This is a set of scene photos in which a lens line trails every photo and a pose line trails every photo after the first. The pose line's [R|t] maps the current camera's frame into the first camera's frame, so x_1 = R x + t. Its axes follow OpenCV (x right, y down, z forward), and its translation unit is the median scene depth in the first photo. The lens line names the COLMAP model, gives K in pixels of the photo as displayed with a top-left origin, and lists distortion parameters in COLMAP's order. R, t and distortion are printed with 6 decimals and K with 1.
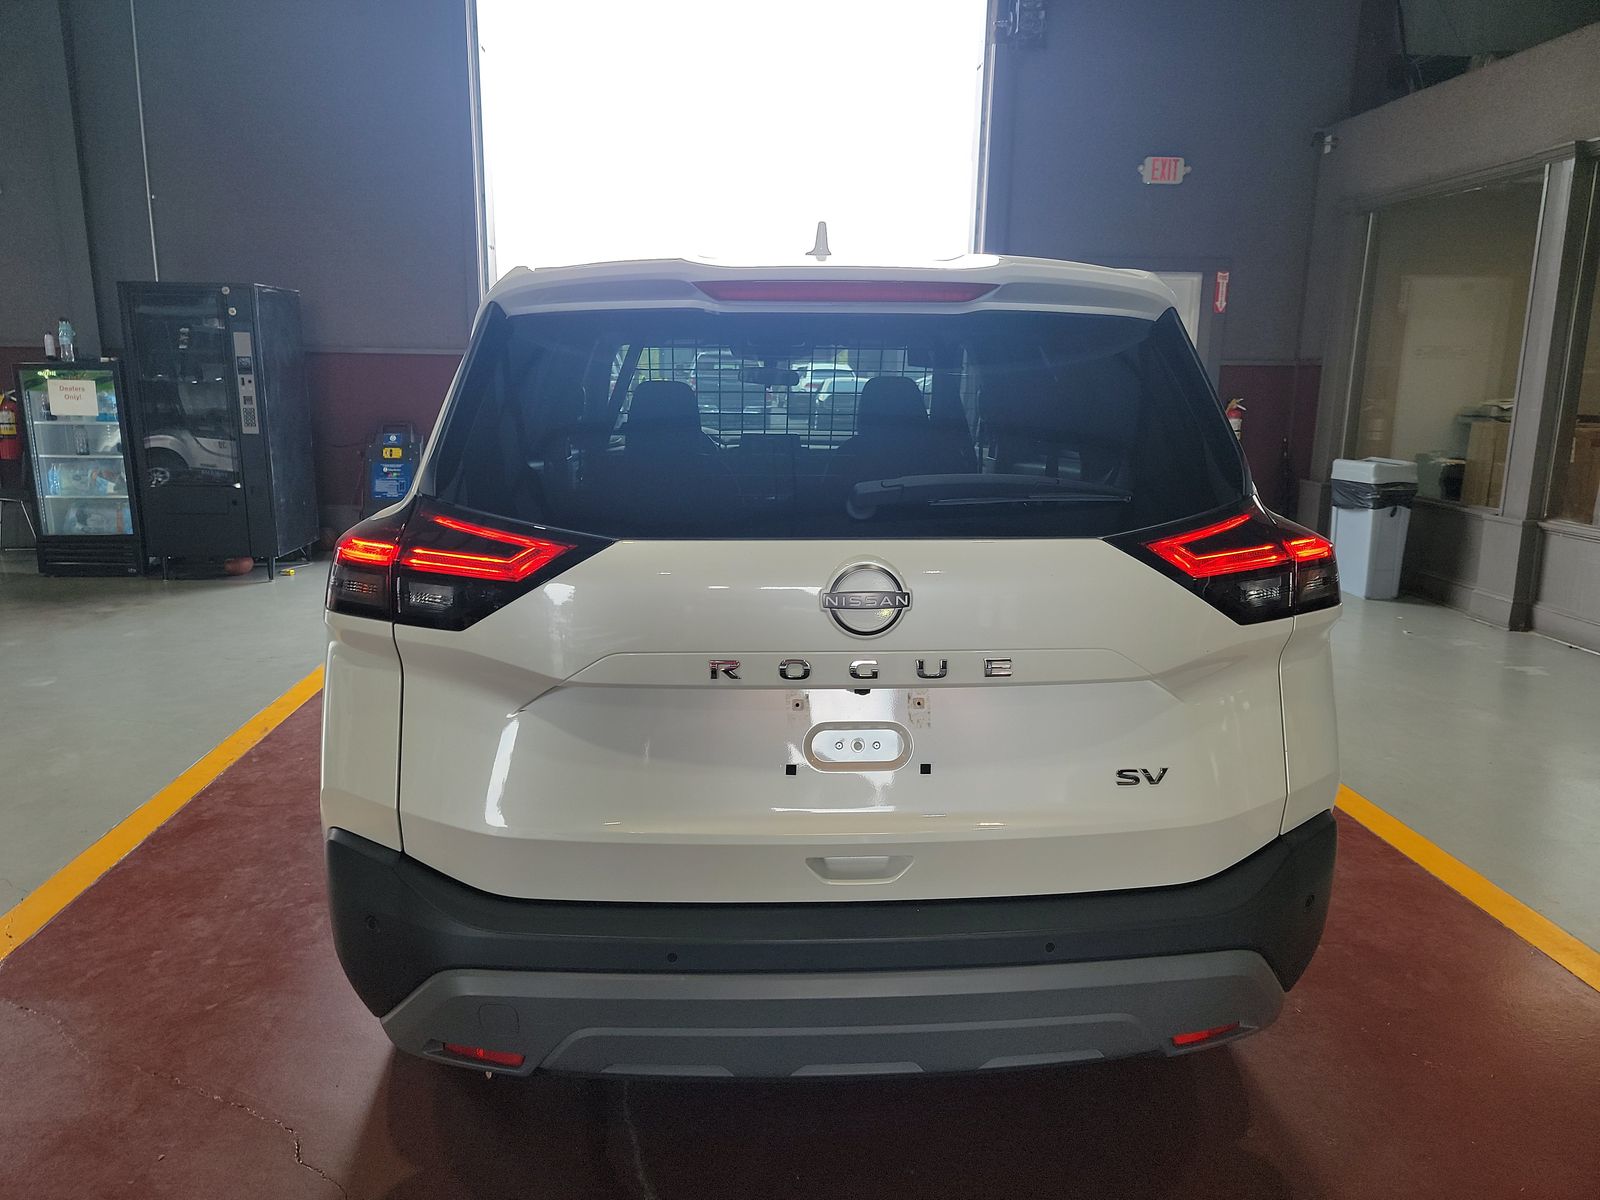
lens RADIAL K [[1147.9, 0, 757.9], [0, 1147.9, 598.8], [0, 0, 1]] dist [0.040151, -0.038306]
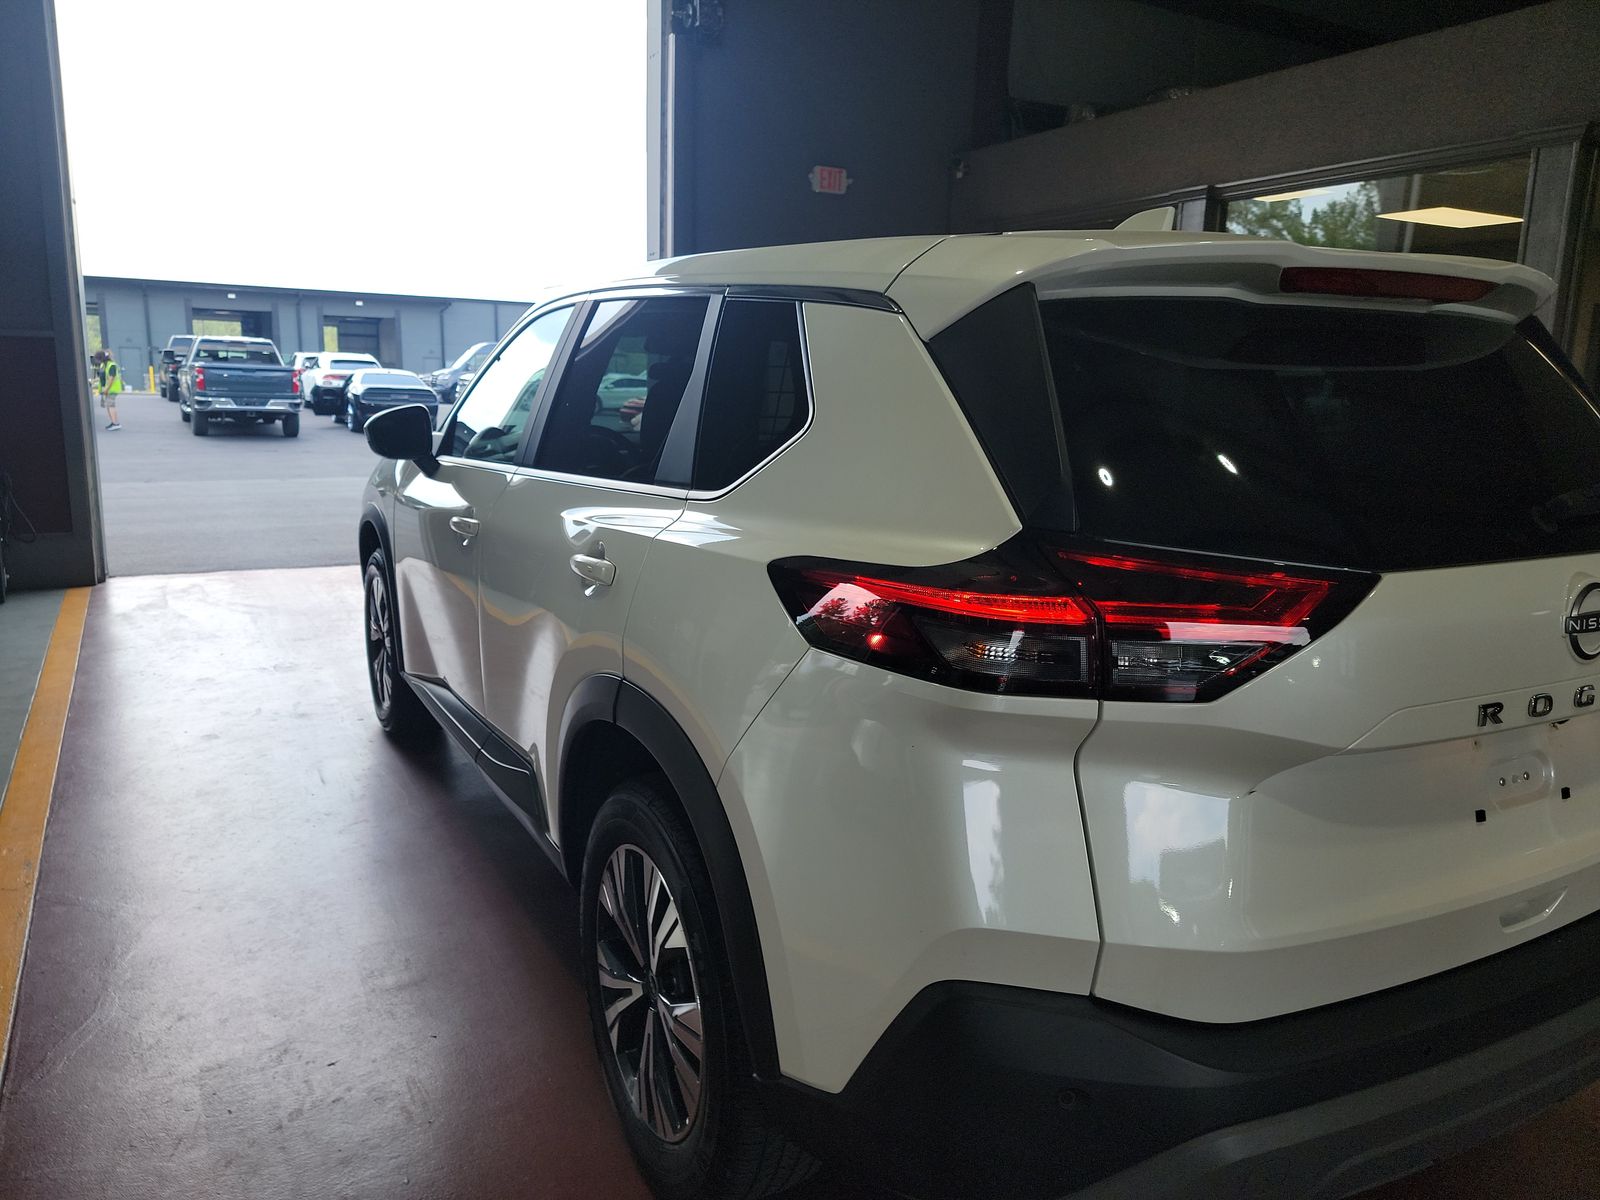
lens RADIAL K [[1147.9, 0, 796.7], [0, 1147.9, 598.2], [0, 0, 1]] dist [0.040151, -0.038306]
pose [[0.897895, -0.069262, 0.434727, -0.164018], [0.067840, 0.997519, 0.018811, -0.014687], [-0.434952, 0.012601, 0.900366, 0.080193]]
